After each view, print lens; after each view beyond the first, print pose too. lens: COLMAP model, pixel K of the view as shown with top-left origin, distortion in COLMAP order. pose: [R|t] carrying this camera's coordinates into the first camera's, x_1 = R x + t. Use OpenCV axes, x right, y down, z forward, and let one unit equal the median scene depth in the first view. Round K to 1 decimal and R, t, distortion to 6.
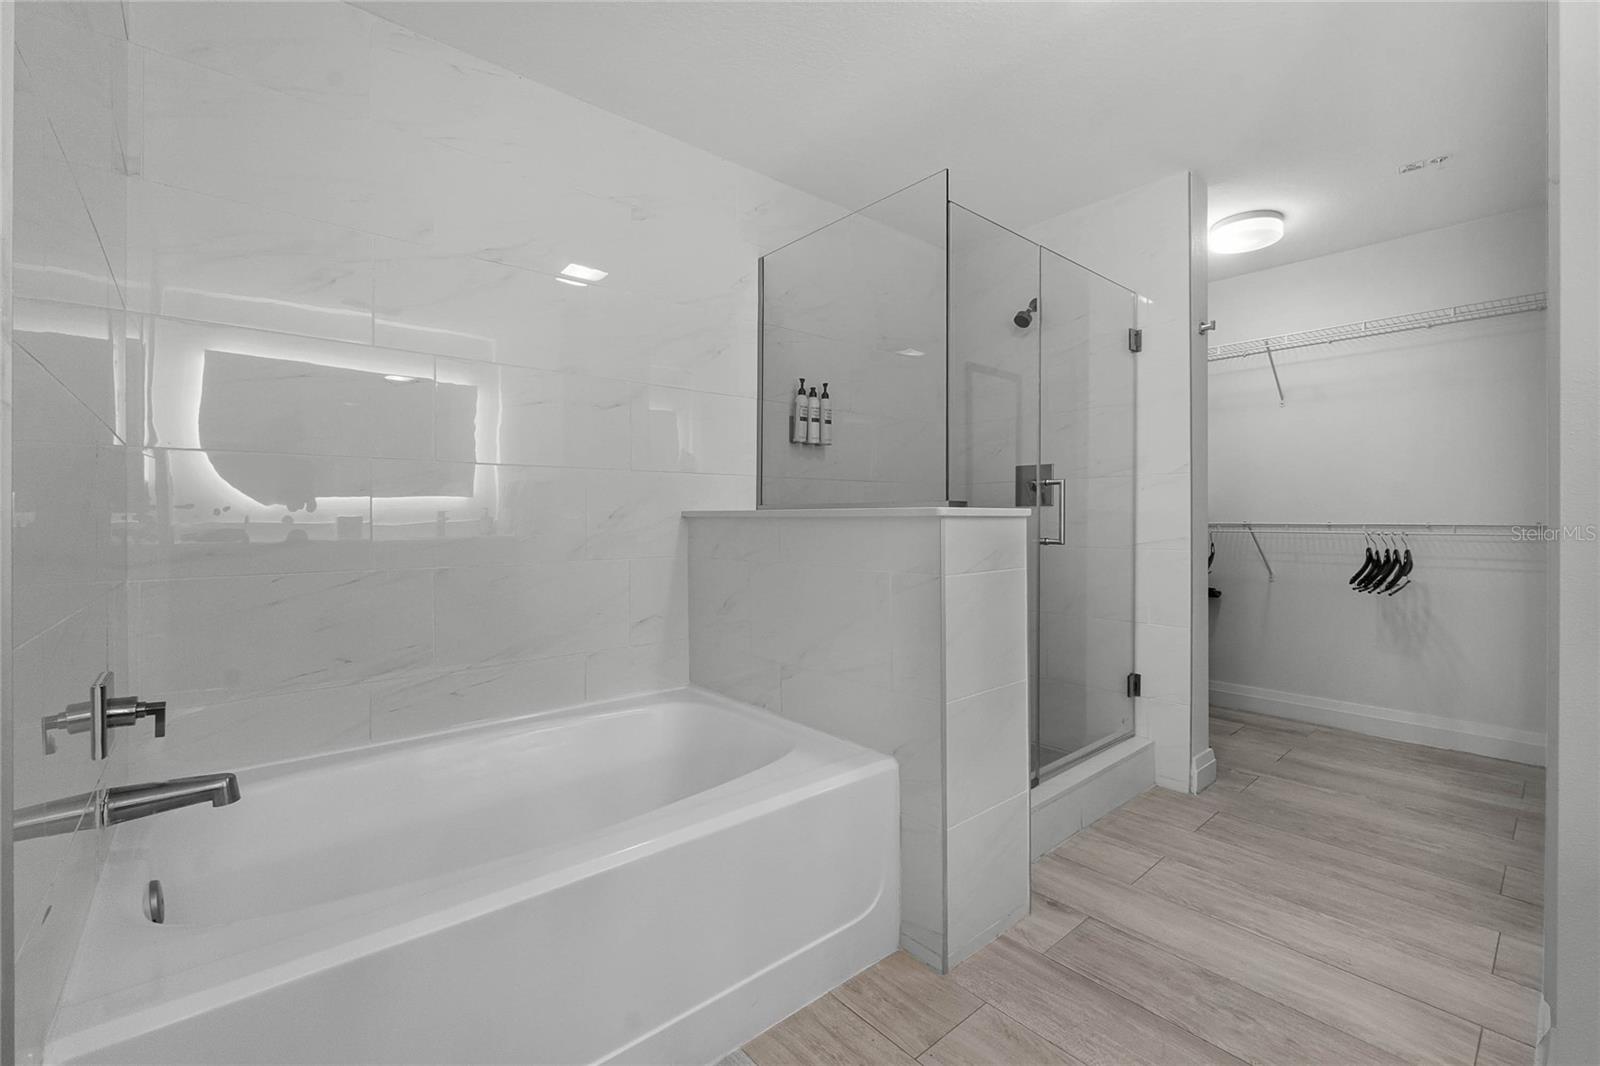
lens RADIAL K [[681.2, 0, 800.0], [0, 681.2, 533.0], [0, 0, 1]] dist [0.000017, 0.000014]
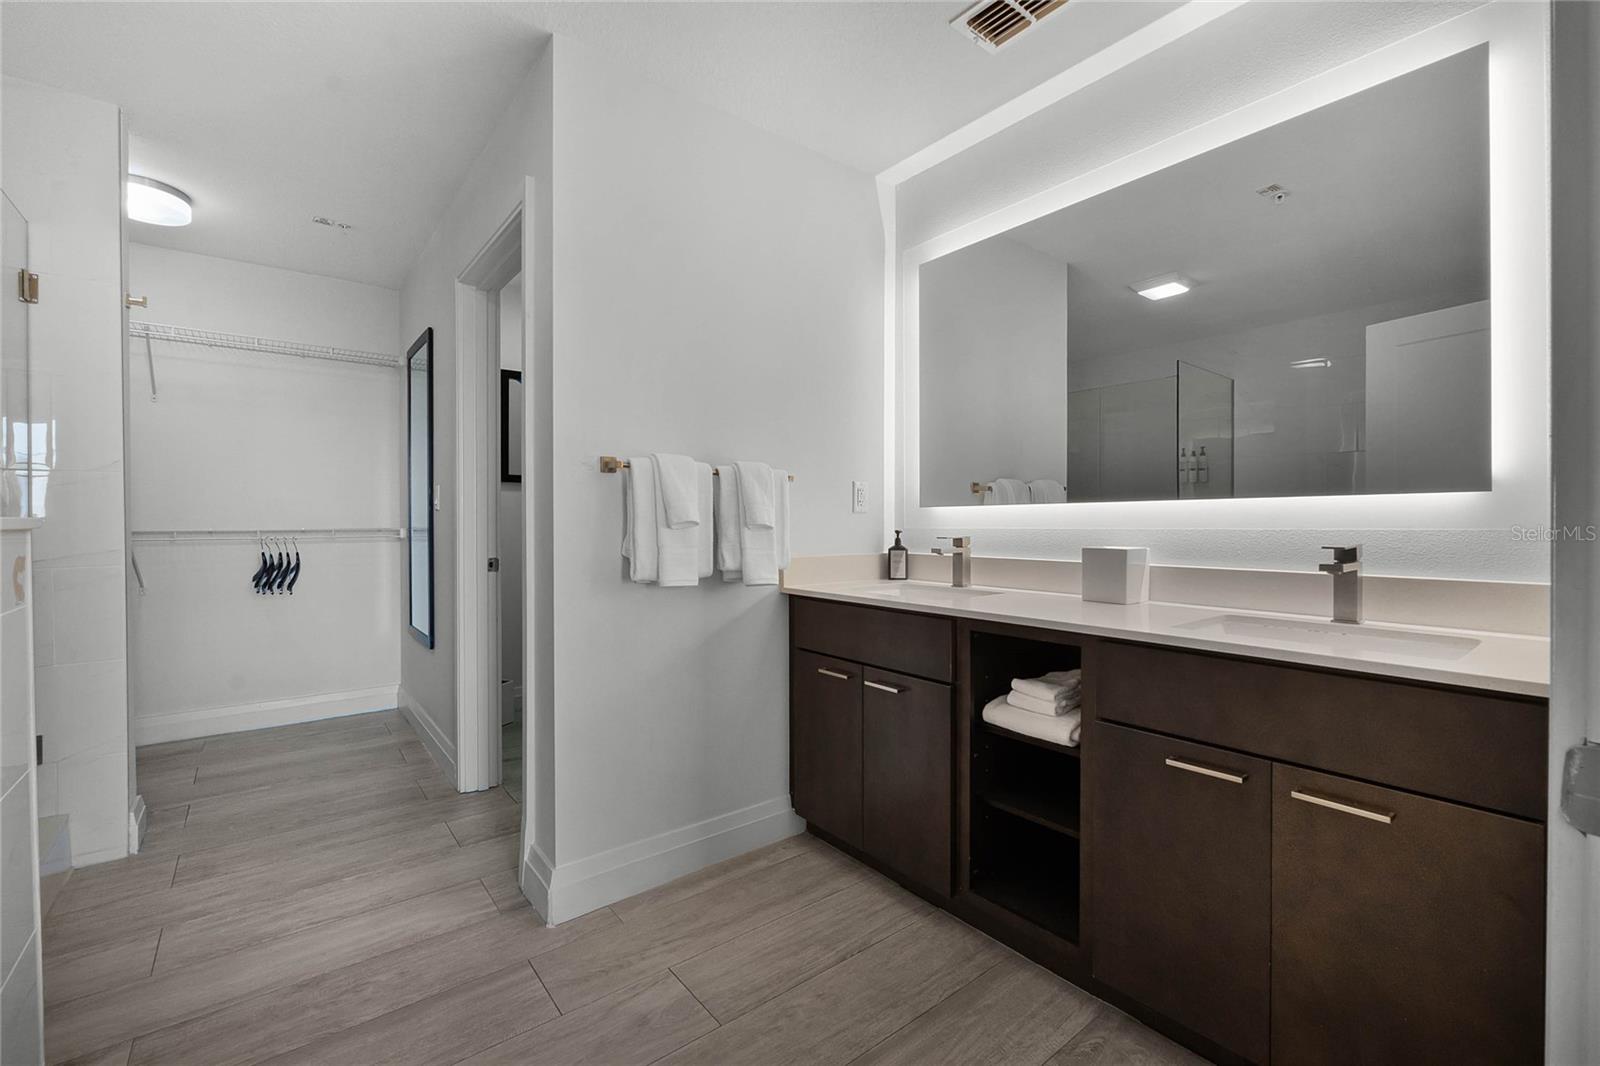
lens RADIAL K [[628.7, 0, 834.9], [0, 628.7, 542.8], [0, 0, 1]] dist [-0.000968, -0.000136]
pose [[0.037203, -0.030398, 0.998845, -0.173320], [0.021929, 0.999321, 0.029596, -0.004174], [-0.999067, 0.020802, 0.037844, 0.115944]]
